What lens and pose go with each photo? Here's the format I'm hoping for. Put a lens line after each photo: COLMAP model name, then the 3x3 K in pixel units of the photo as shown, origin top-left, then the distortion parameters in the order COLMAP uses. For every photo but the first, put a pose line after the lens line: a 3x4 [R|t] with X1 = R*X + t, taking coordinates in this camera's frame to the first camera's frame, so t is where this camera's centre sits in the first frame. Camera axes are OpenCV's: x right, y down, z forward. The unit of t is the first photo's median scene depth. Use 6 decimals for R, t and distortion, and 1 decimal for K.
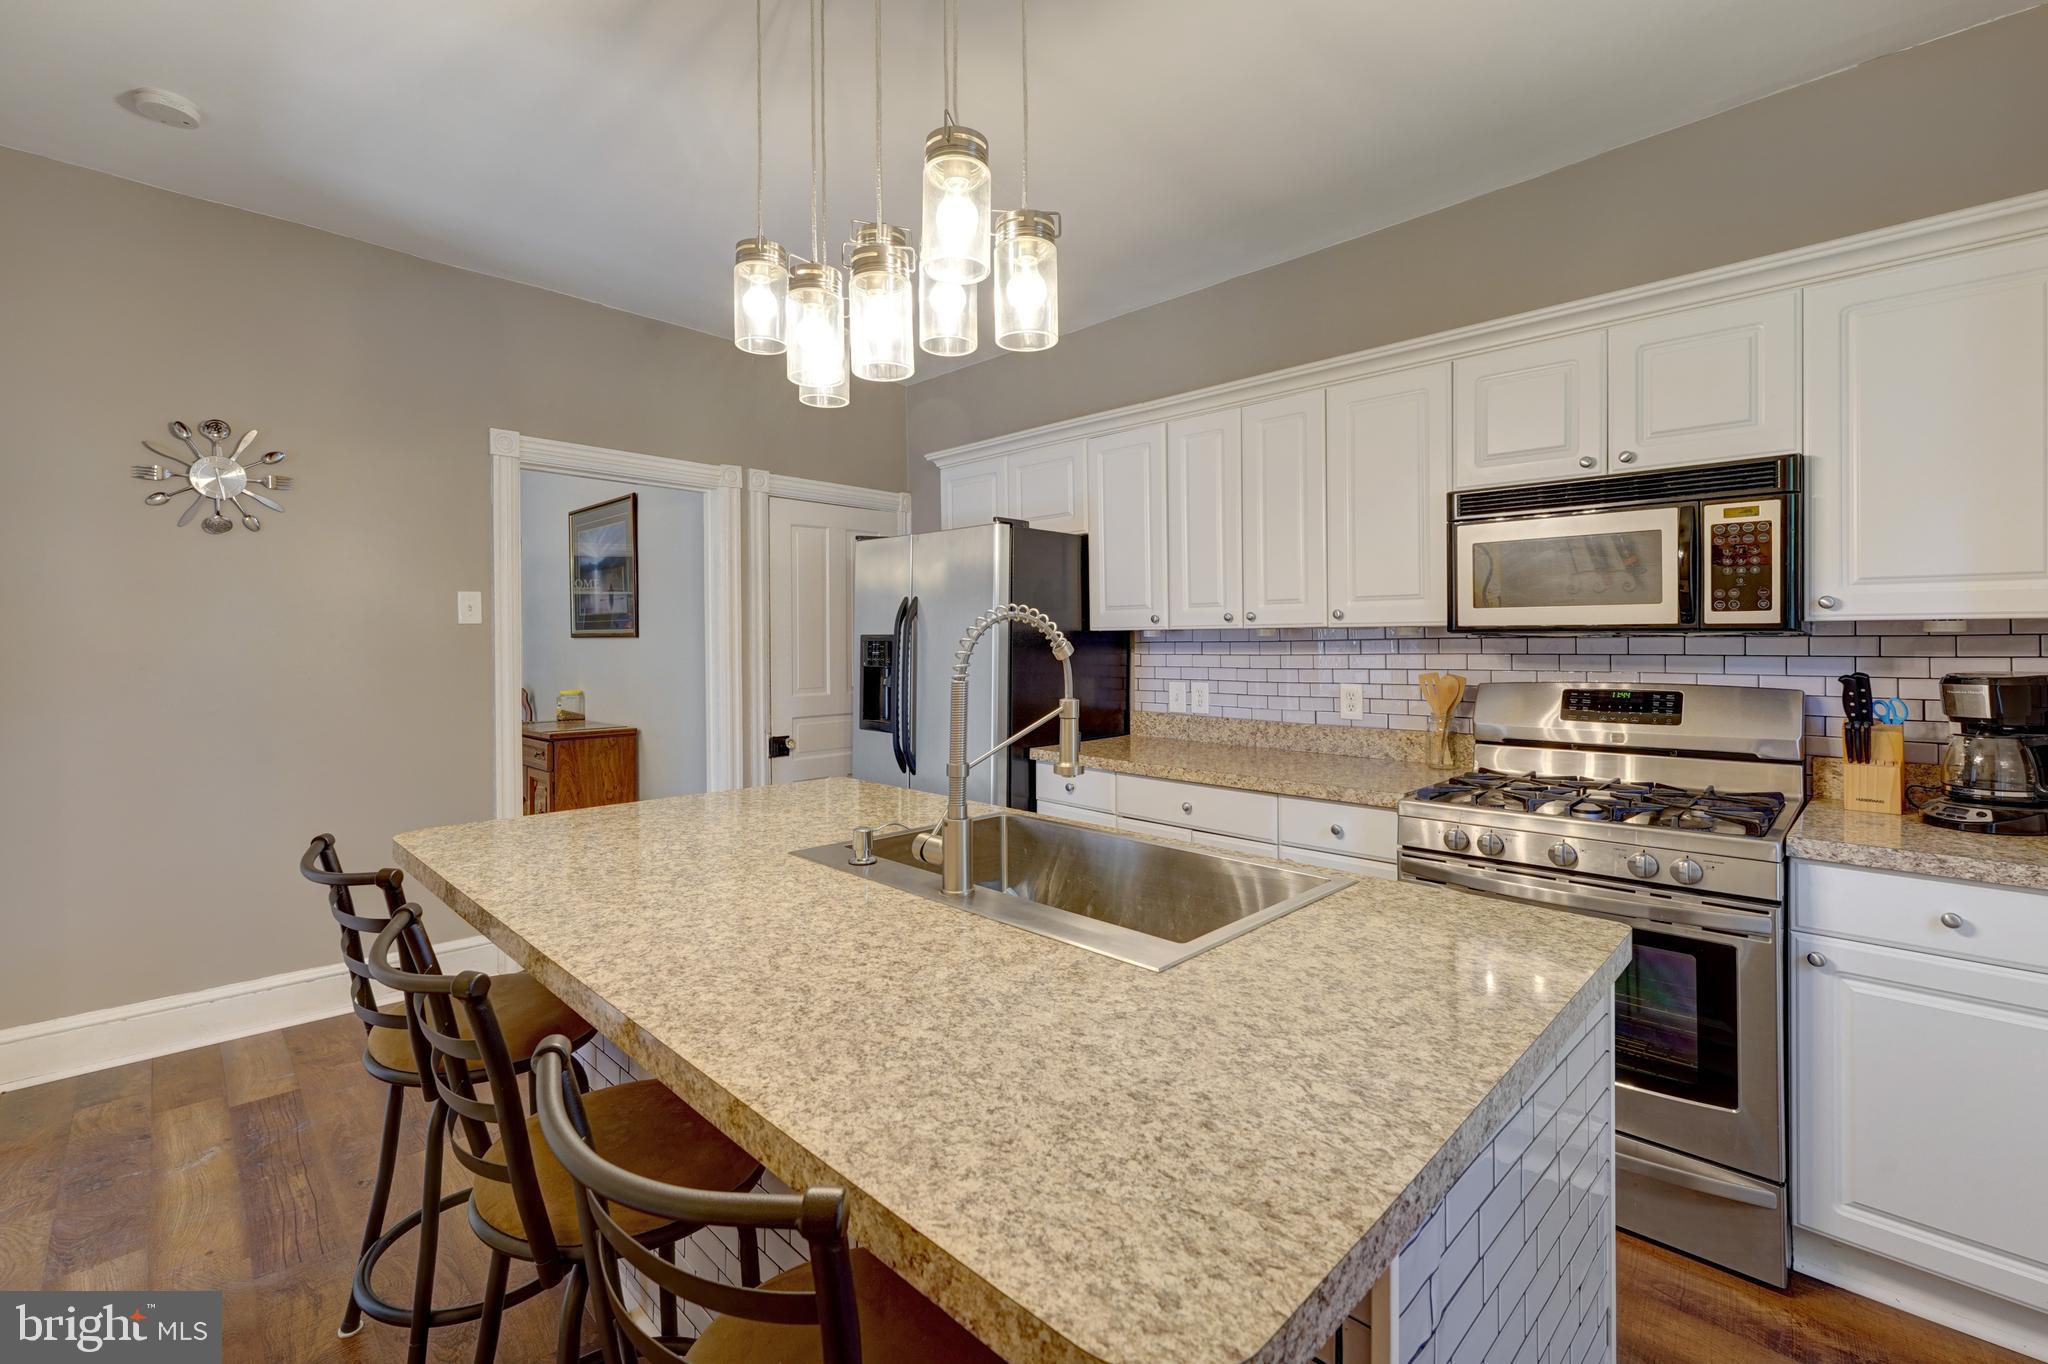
lens RADIAL K [[873.7, 0, 1024.7], [0, 873.7, 631.0], [0, 0, 1]] dist [0.000694, 0.000101]
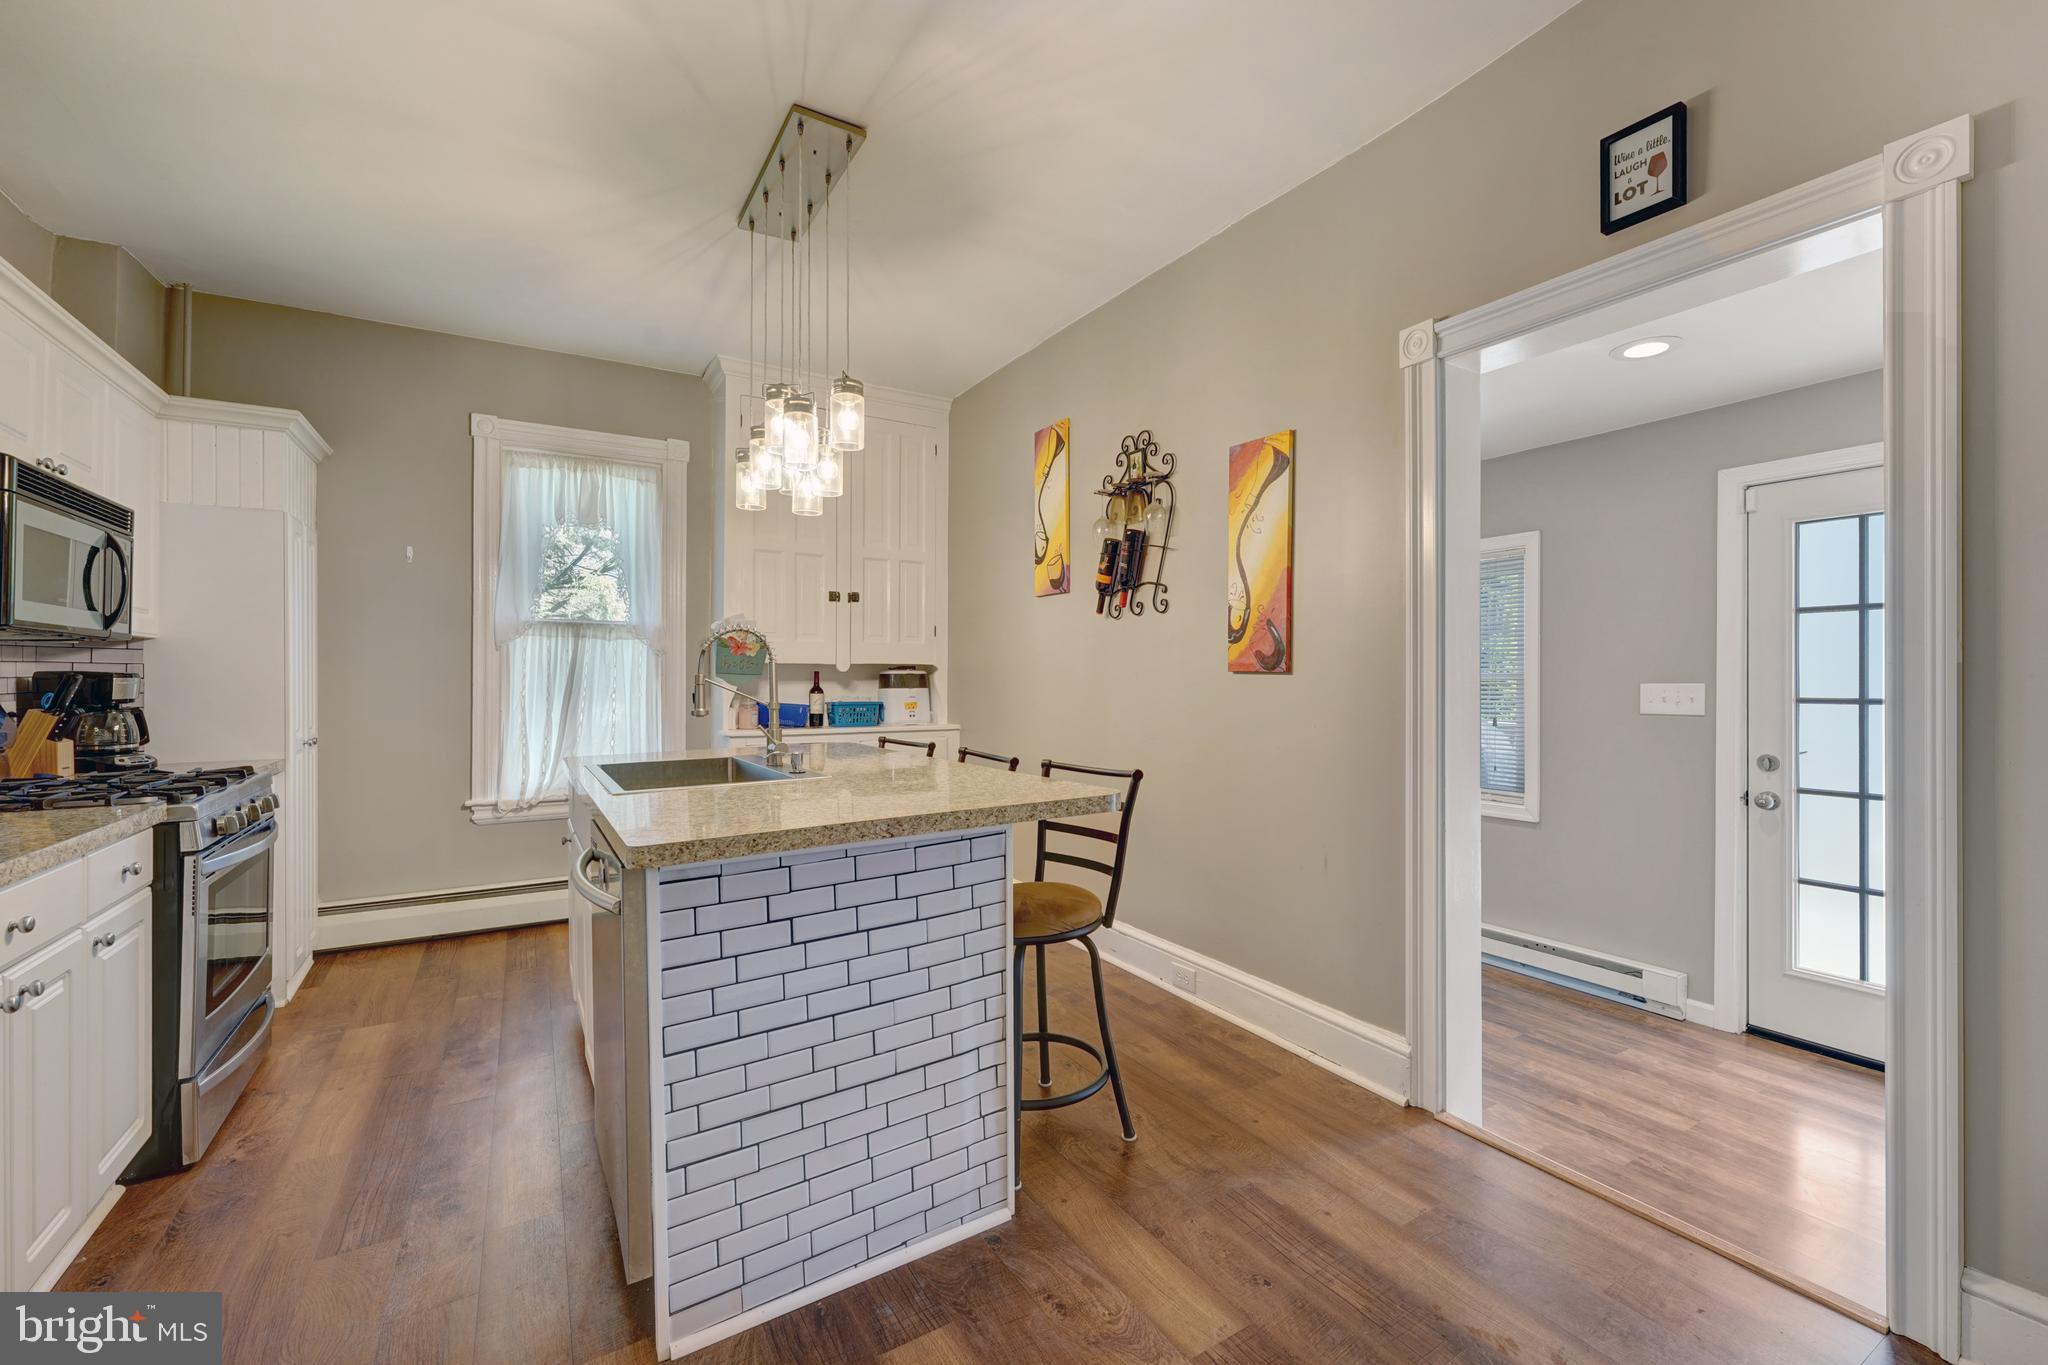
lens RADIAL K [[842.8, 0, 1020.6], [0, 842.8, 682.5], [0, 0, 1]] dist [-0.000207, -0.000178]
pose [[-0.968014, 0.006656, 0.250808, -0.514148], [0.006726, 0.999977, -0.000577, 0.050319], [-0.250807, 0.001128, -0.968037, 1.262356]]
